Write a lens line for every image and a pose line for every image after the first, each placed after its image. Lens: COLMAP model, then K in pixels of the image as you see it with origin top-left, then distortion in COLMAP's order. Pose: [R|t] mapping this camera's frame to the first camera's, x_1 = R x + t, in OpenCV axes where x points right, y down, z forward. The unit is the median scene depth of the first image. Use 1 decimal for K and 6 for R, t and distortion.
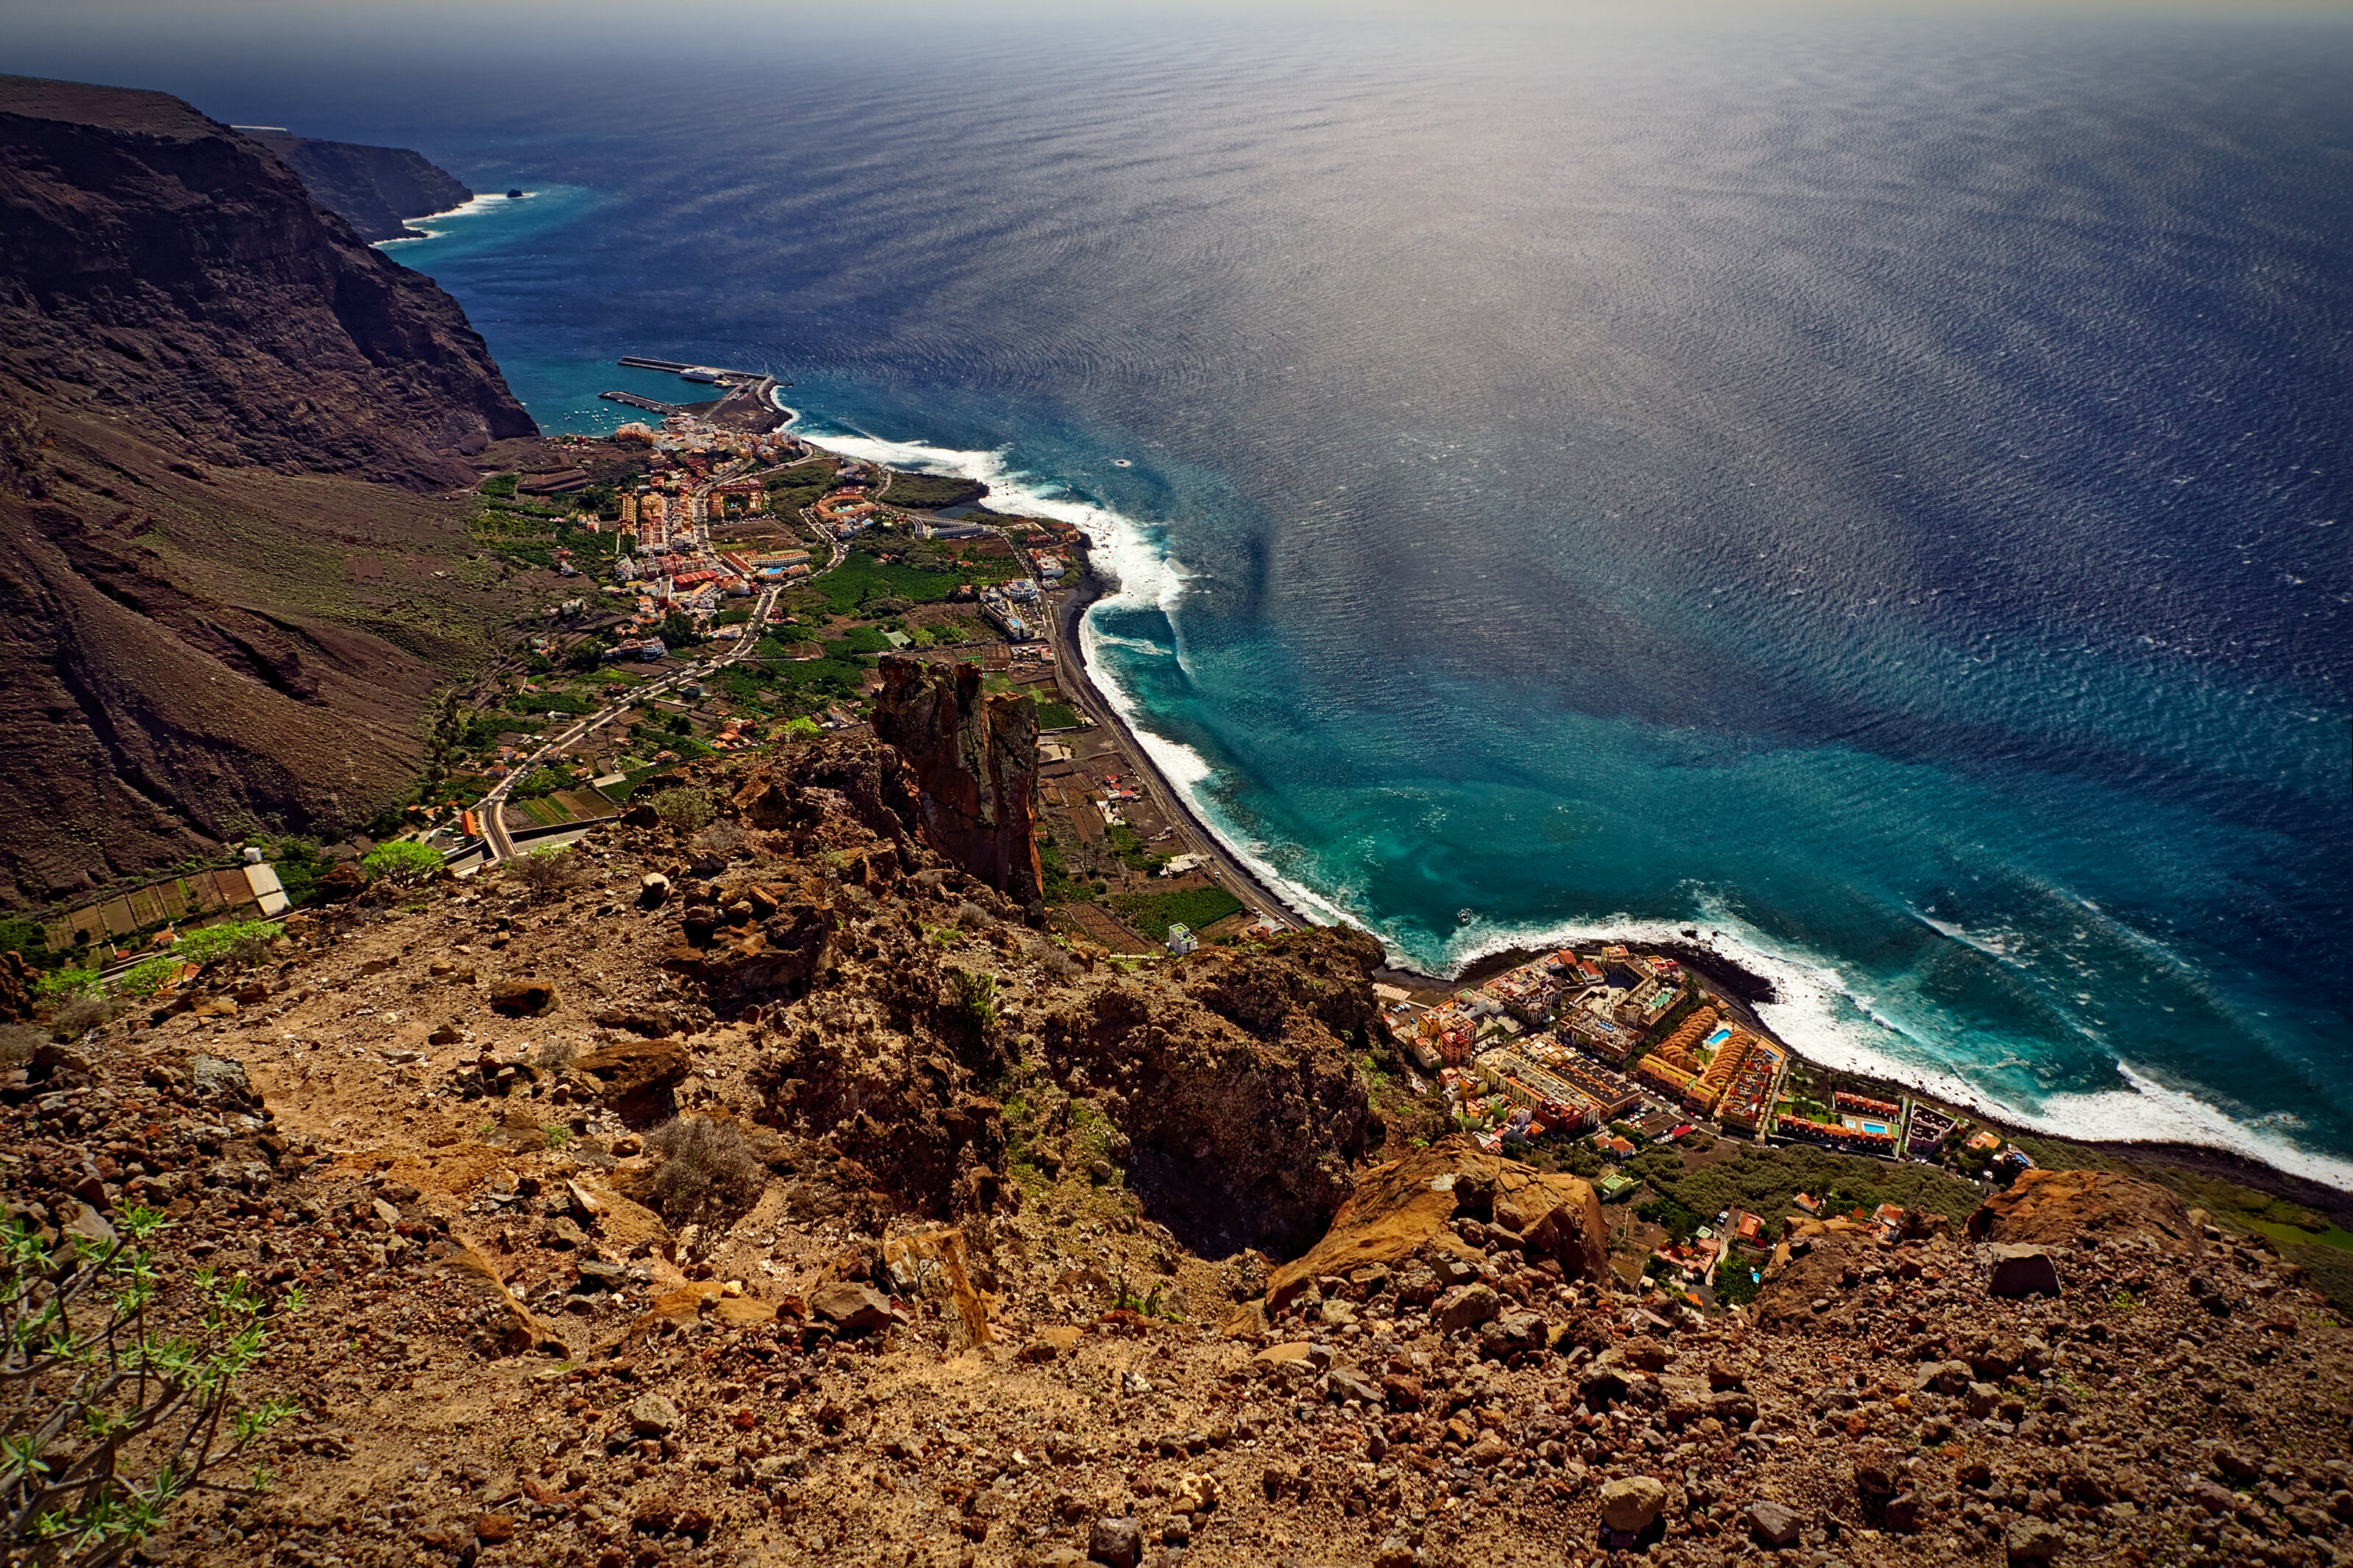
lens RADIAL K [[1344.1, 0, 1176.5], [0, 1344.1, 784.0], [0, 0, 1]] dist [-0.014961, -0.003292]
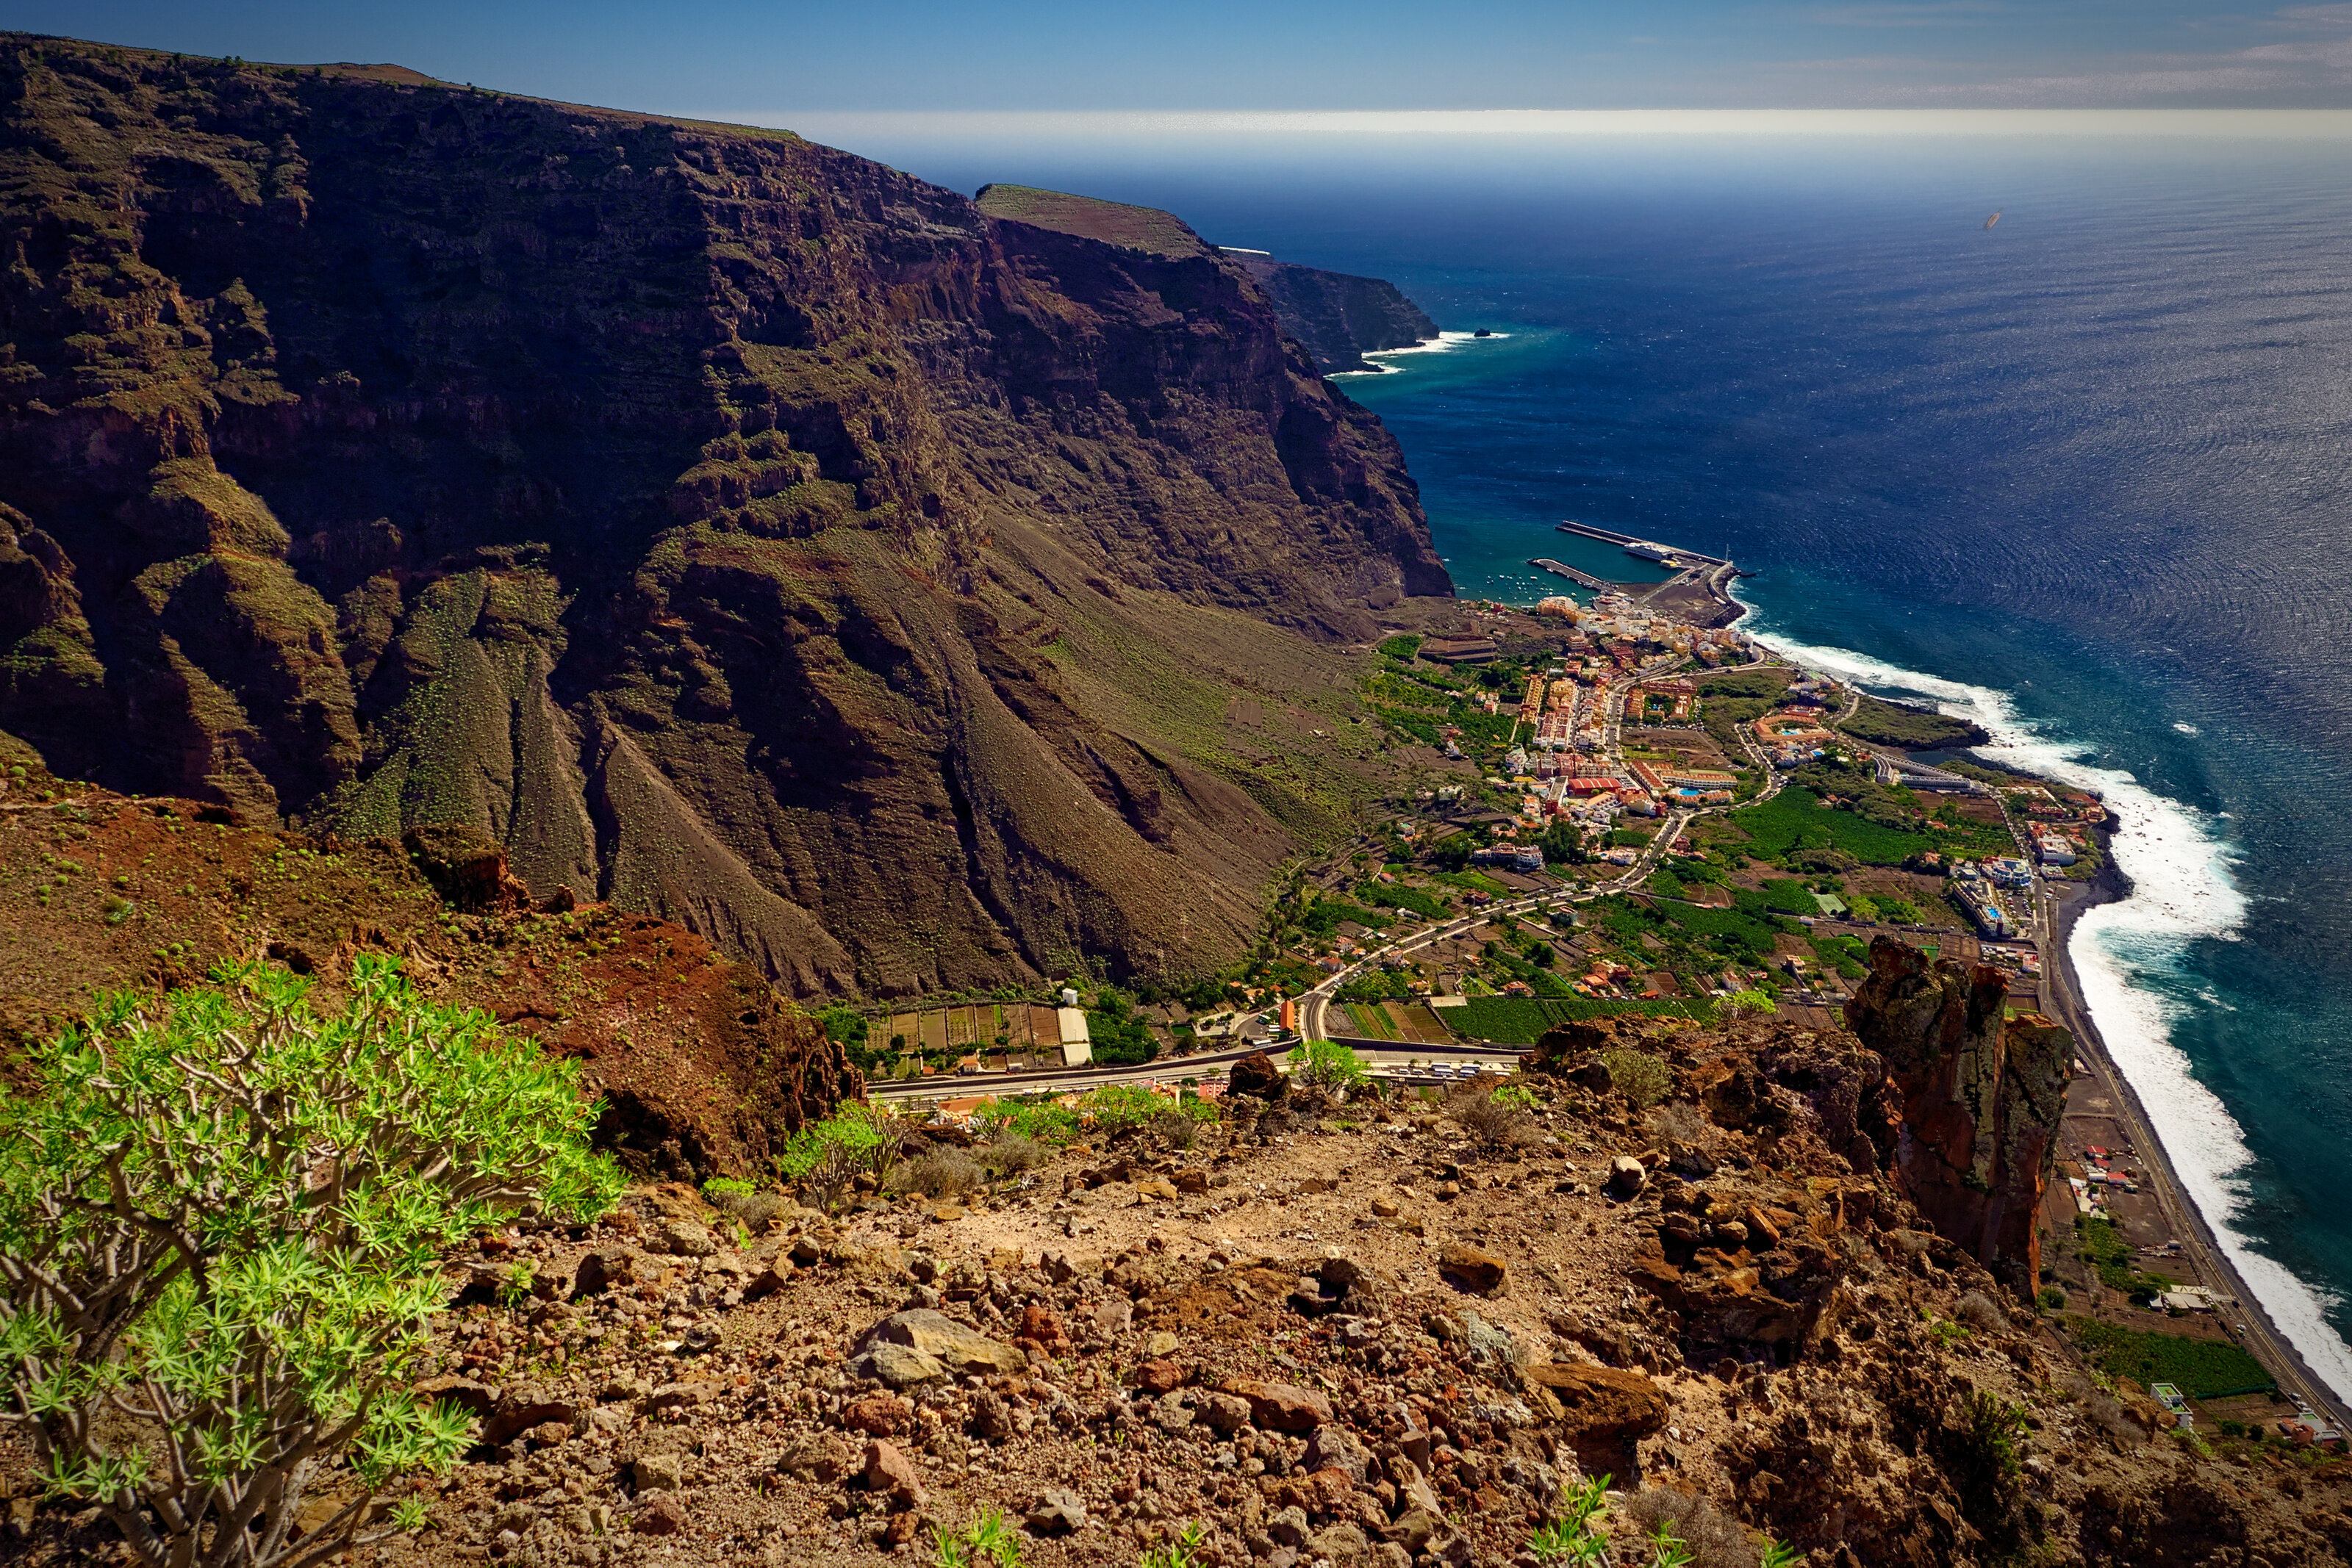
lens RADIAL K [[1684.9, 0, 1176.0], [0, 1684.9, 784.0], [0, 0, 1]] dist [0.006545, -0.004595]
pose [[0.894695, 0.169978, -0.413073, -0.169671], [-0.228502, 0.968771, -0.096279, 0.005918], [0.383807, 0.180529, 0.905594, -0.048667]]
